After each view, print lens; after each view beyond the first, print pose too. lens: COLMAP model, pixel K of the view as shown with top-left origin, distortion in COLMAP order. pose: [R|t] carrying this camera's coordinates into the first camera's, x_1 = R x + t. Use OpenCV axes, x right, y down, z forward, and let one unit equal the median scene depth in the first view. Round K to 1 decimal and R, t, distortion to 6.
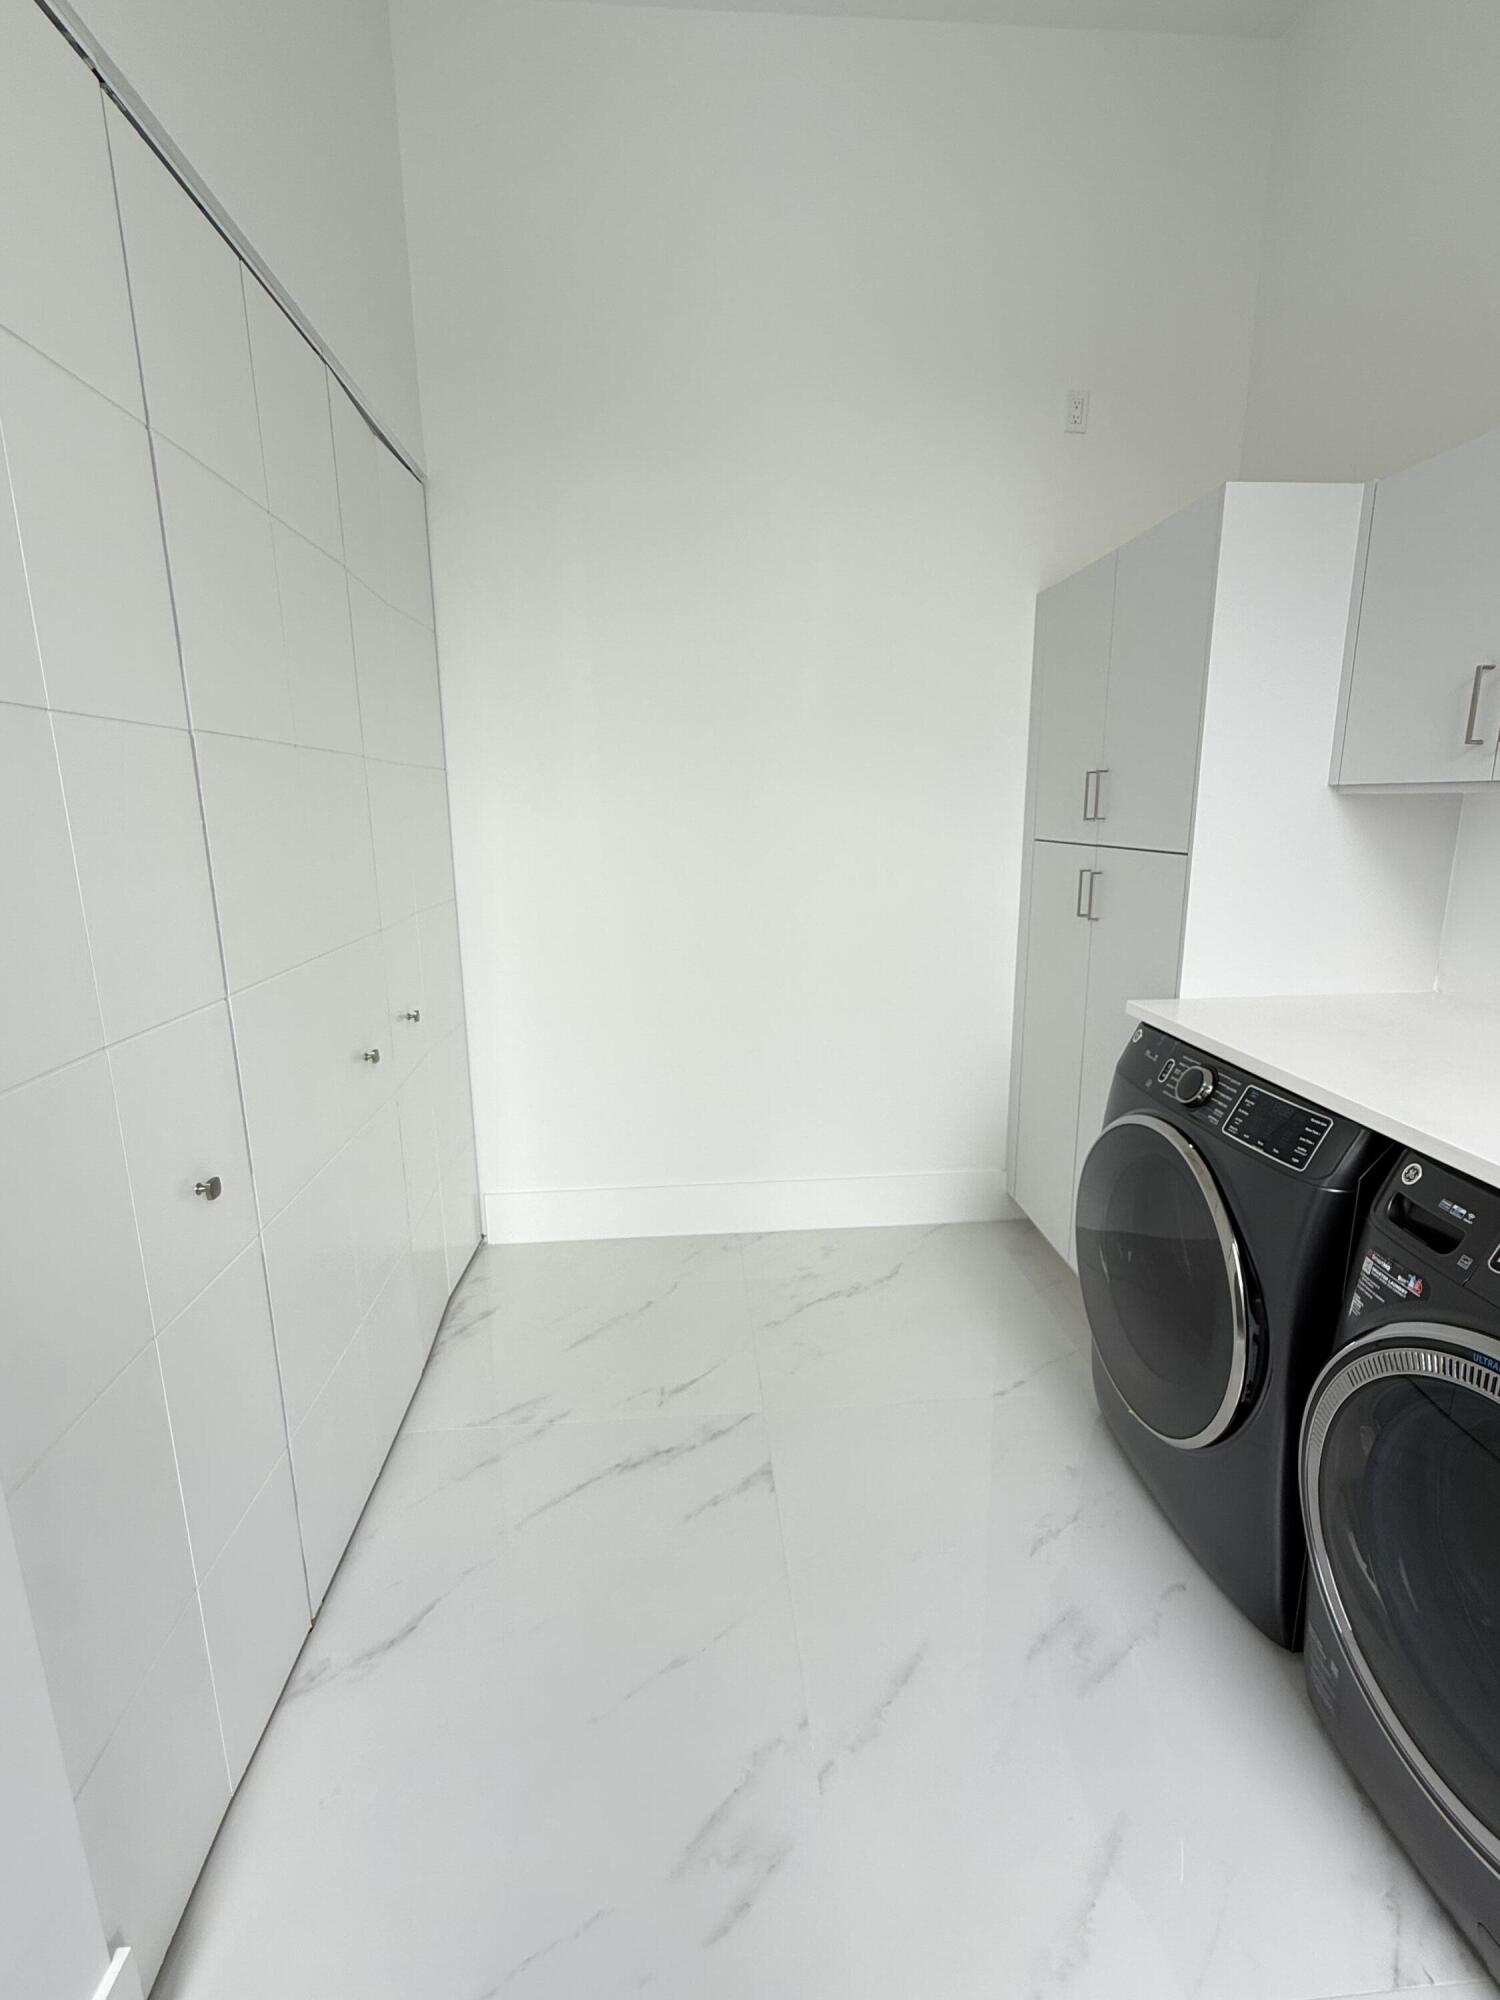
lens RADIAL K [[902.1, 0, 751.4], [0, 902.1, 1001.8], [0, 0, 1]] dist [0.000821, 0.000301]
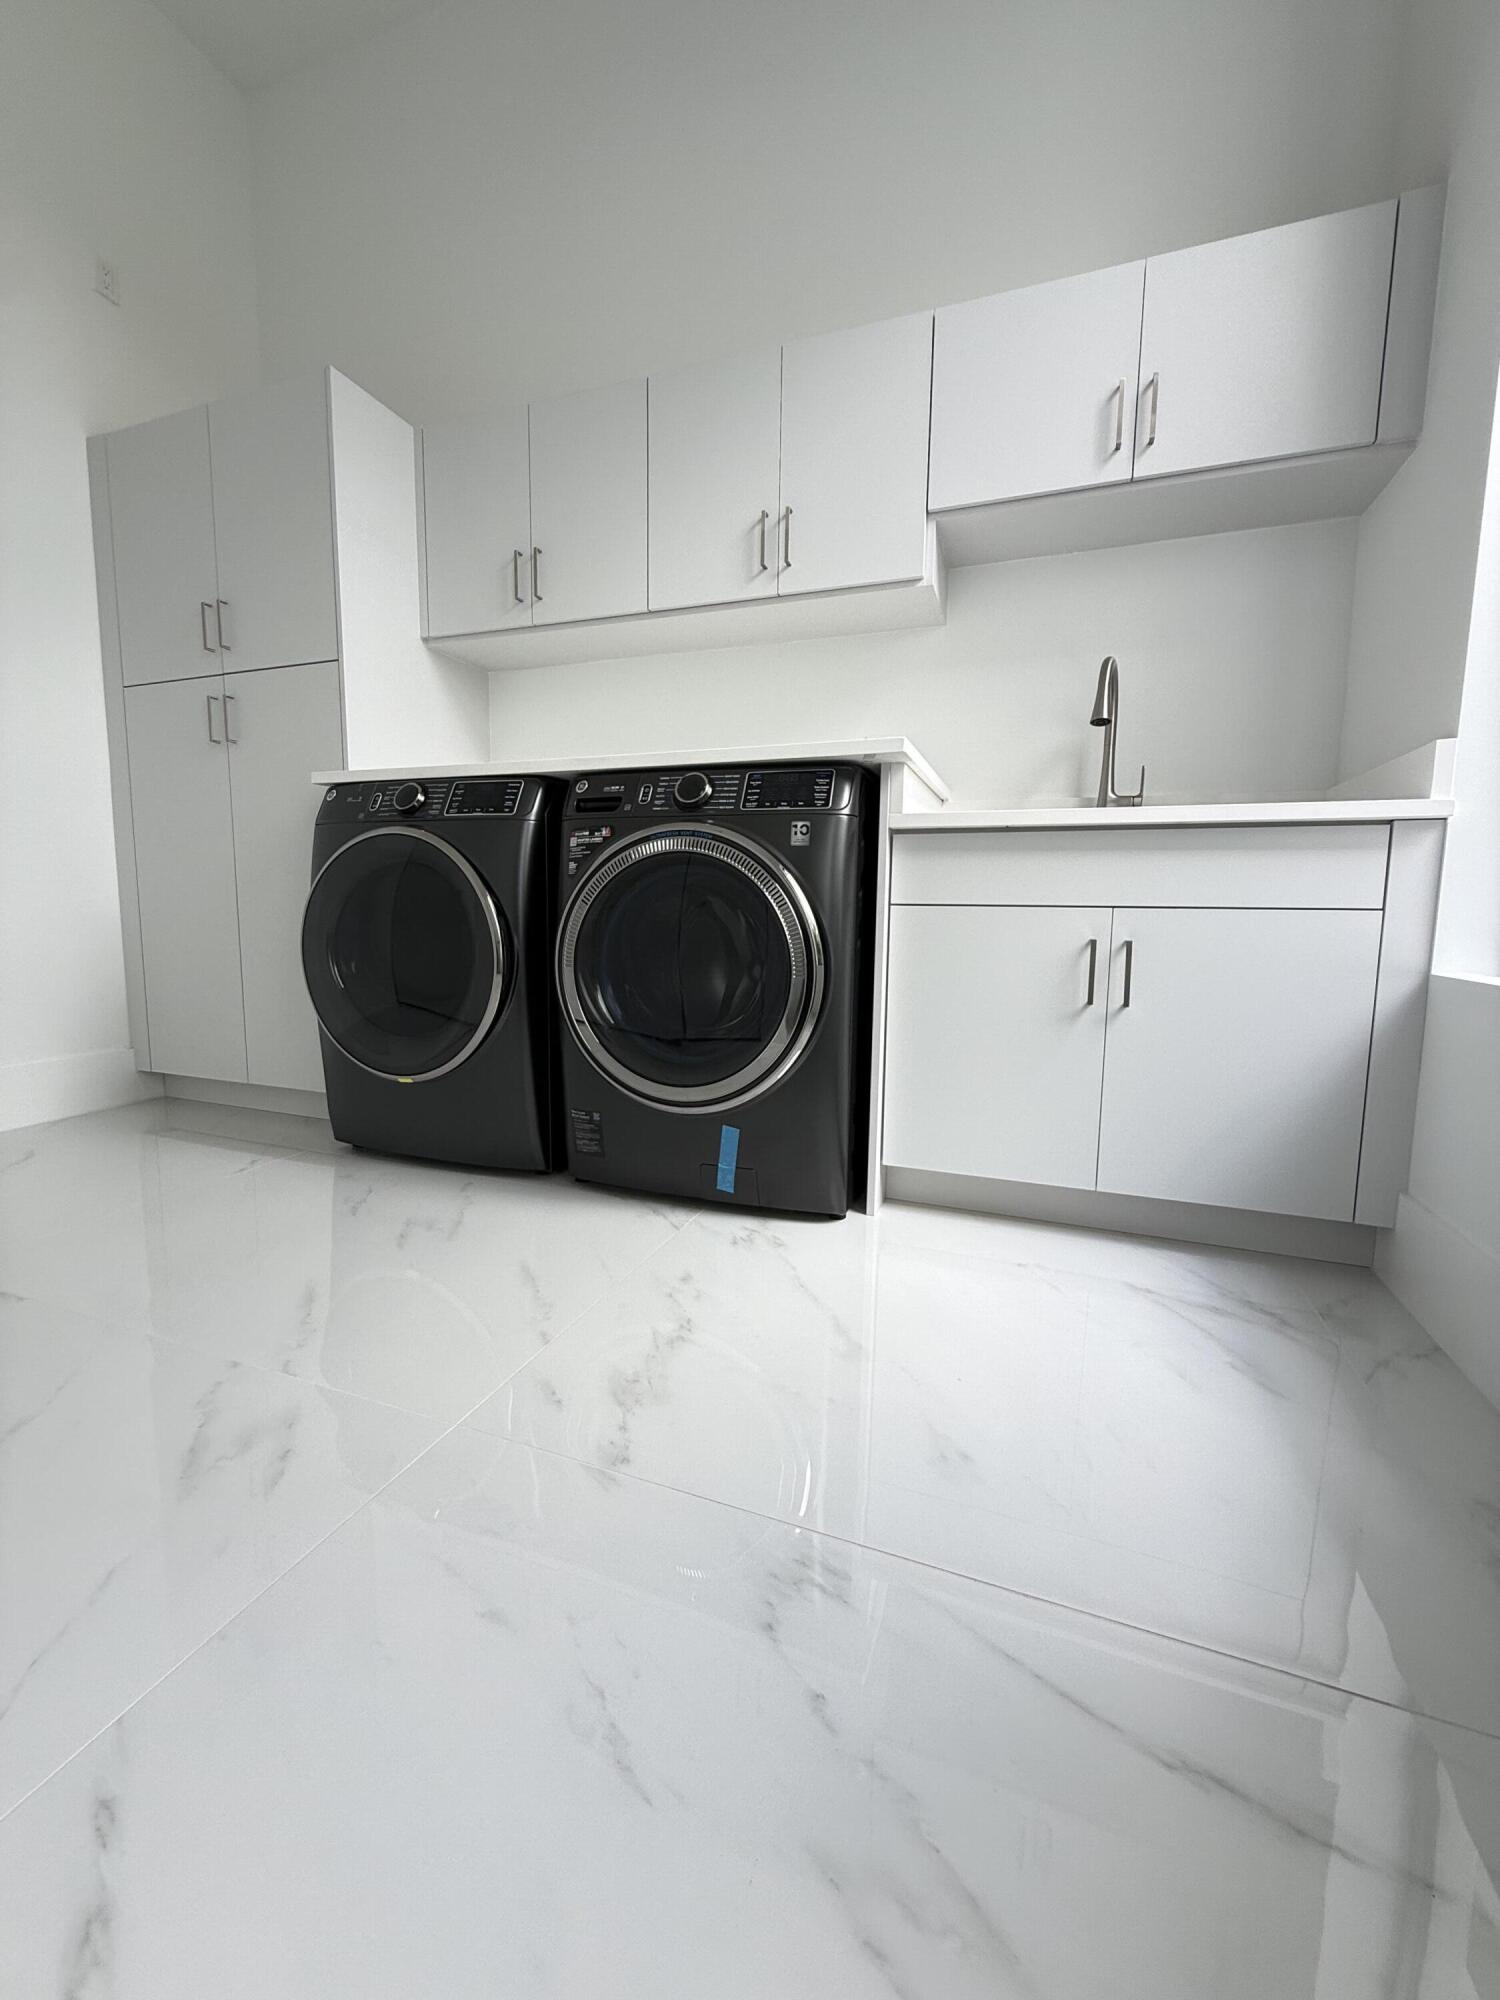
lens RADIAL K [[794.5, 0, 748.2], [0, 794.5, 993.3], [0, 0, 1]] dist [0.000027, -0.000116]
pose [[0.421366, -0.085666, 0.902836, -0.381307], [0.175641, 0.984388, 0.011430, 0.468555], [-0.889720, 0.153758, 0.429834, 0.123763]]
